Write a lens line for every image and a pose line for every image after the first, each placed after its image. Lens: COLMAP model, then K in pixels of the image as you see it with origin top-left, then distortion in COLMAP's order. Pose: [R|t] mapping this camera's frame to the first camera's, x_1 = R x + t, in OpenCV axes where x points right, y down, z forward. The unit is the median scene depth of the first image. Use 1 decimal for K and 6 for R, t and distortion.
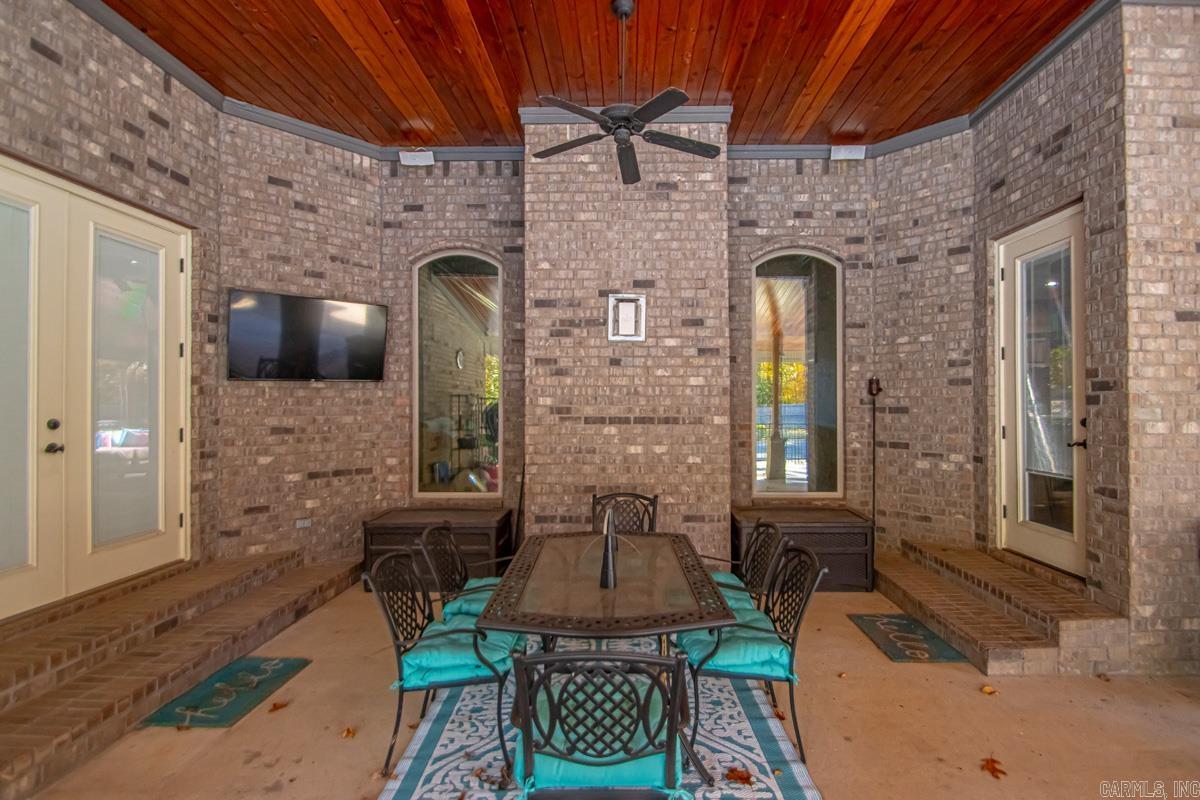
lens RADIAL K [[574.4, 0, 605.6], [0, 574.4, 403.1], [0, 0, 1]] dist [-0.016743, -0.005058]
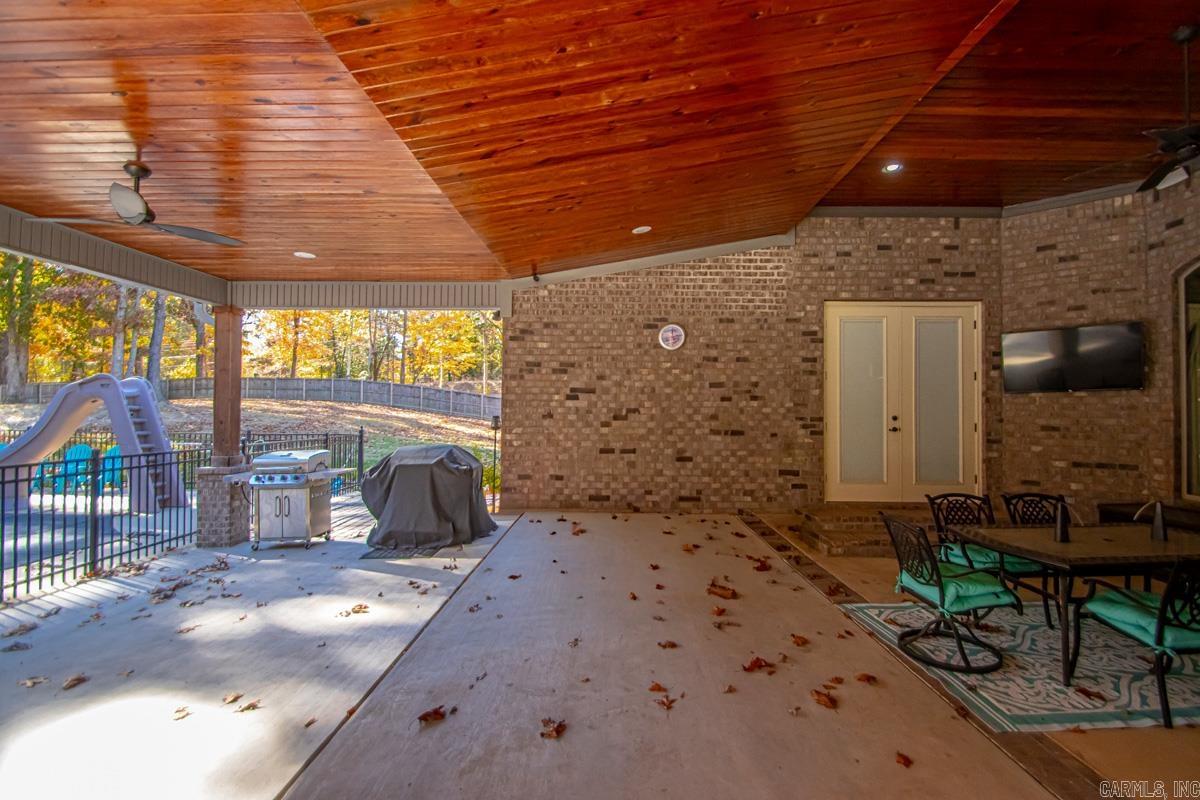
lens RADIAL K [[567.0, 0, 602.2], [0, 567.0, 407.9], [0, 0, 1]] dist [0.027377, -0.016768]
pose [[-0.025427, -0.008900, -0.999637, 0.844699], [-0.007708, 0.999932, -0.008706, 0.019735], [0.999647, 0.007484, -0.025494, -0.035349]]
